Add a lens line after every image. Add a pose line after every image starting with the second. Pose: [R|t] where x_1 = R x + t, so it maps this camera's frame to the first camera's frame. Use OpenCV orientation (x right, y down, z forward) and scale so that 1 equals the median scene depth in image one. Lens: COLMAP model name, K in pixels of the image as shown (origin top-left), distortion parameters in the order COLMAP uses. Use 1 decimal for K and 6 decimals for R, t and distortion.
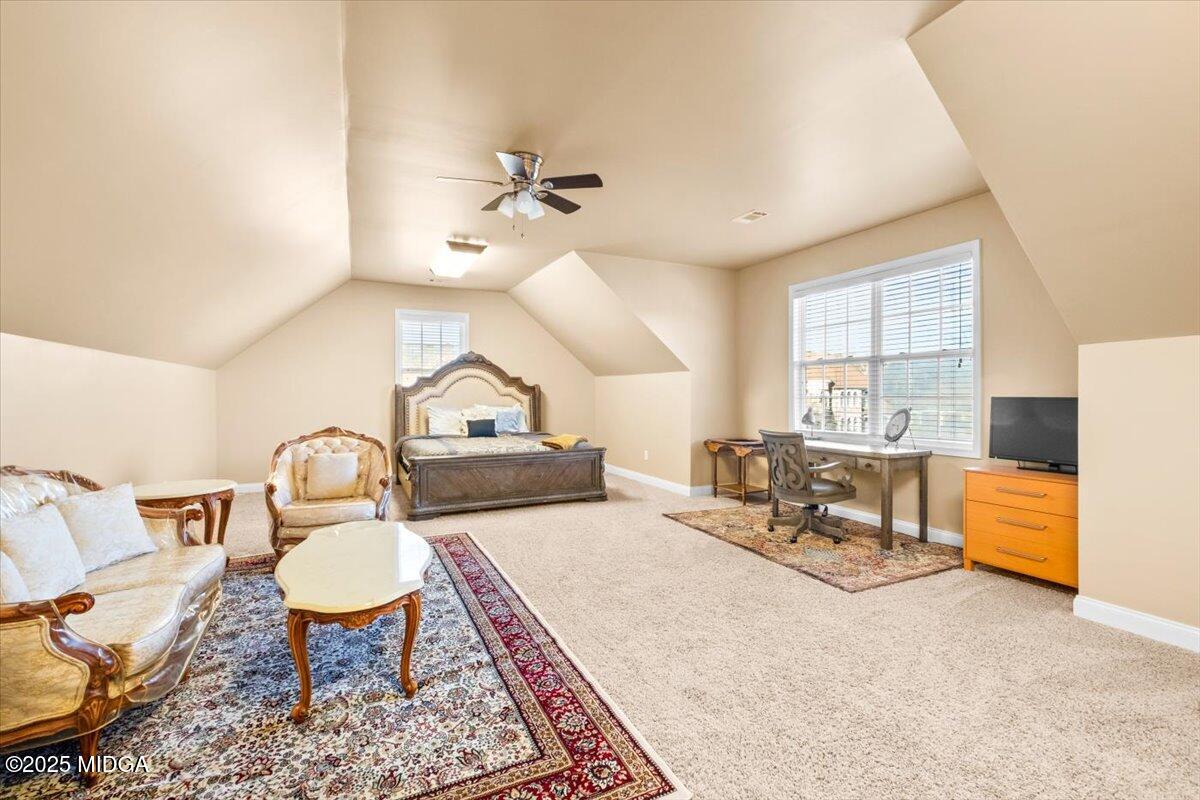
lens RADIAL K [[512.9, 0, 603.0], [0, 512.9, 392.2], [0, 0, 1]] dist [-0.008397, 0.000401]
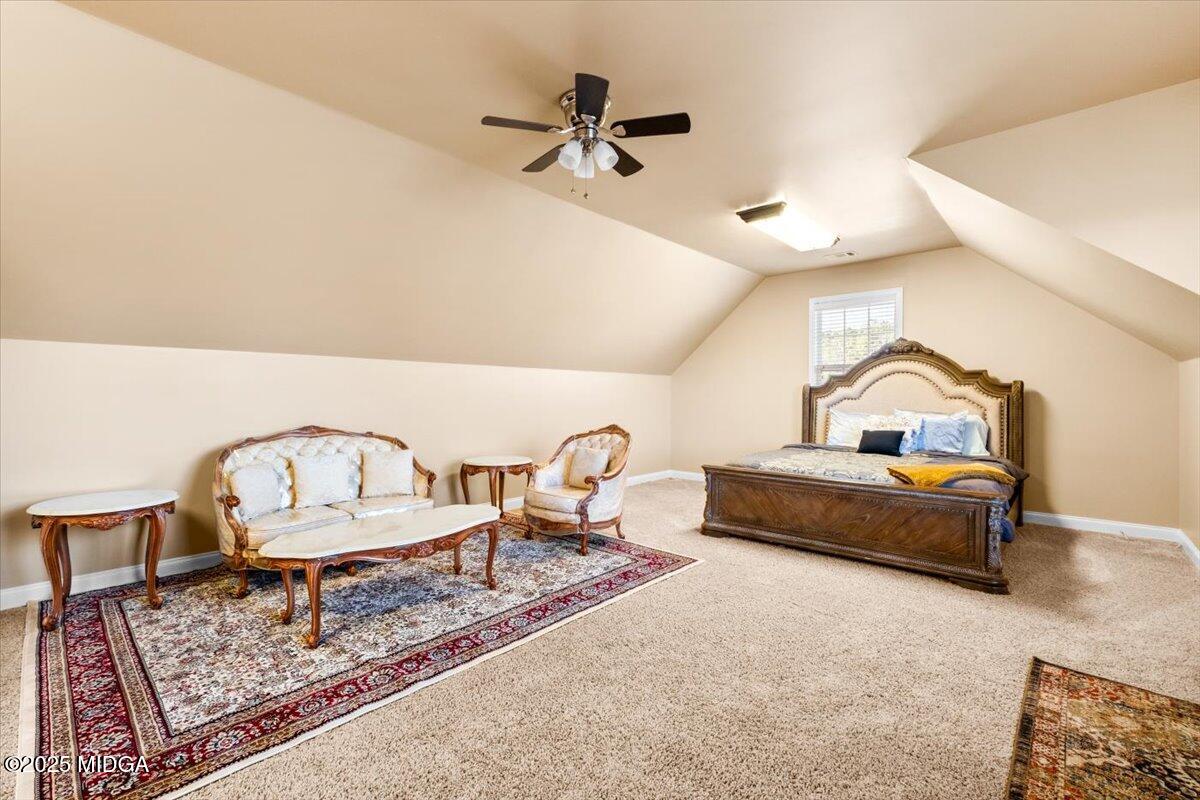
lens RADIAL K [[512.9, 0, 603.0], [0, 512.9, 392.2], [0, 0, 1]] dist [-0.008397, 0.000401]
pose [[0.378983, -0.003854, -0.925396, 0.602493], [0.000041, 0.999991, -0.004148, 0.003443], [0.925404, 0.001534, 0.378980, 0.721100]]
